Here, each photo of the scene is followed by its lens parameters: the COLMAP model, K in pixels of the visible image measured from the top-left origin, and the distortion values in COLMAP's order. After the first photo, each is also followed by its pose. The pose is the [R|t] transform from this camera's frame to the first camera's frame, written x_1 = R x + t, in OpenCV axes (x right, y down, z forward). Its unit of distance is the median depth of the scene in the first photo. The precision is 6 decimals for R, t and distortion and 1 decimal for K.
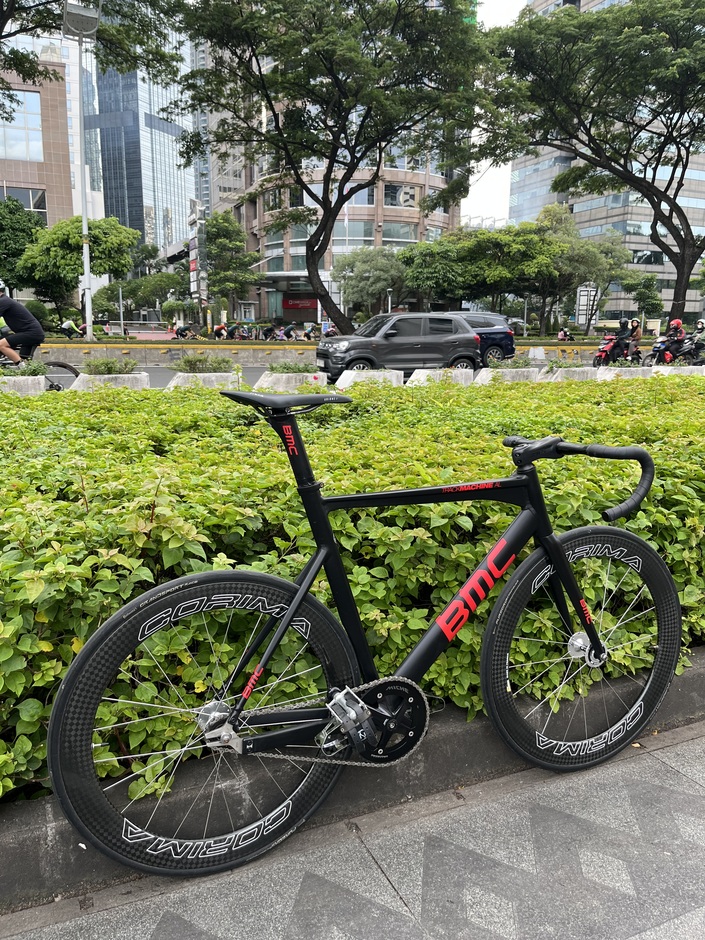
lens RADIAL K [[723.3, 0, 362.2], [0, 723.3, 475.9], [0, 0, 1]] dist [0.054198, -0.085708]
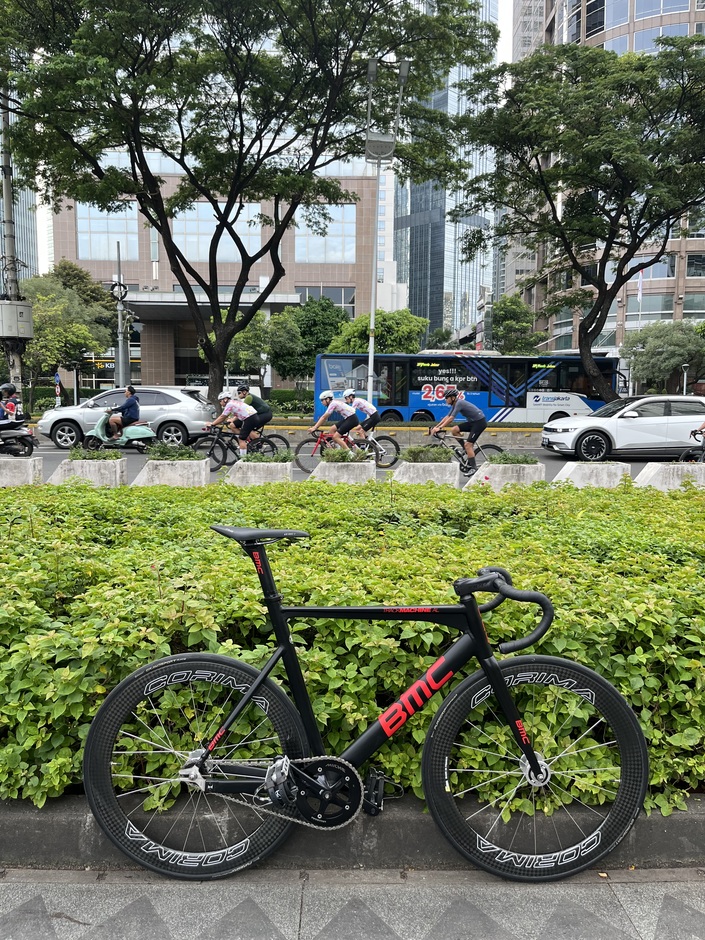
lens RADIAL K [[723.3, 0, 348.8], [0, 723.3, 470.5], [0, 0, 1]] dist [0.054198, -0.085708]
pose [[0.919079, 0.032503, -0.392730, 0.411138], [-0.075357, 0.992698, -0.094196, -0.074255], [0.386801, 0.116168, 0.914817, -0.149824]]
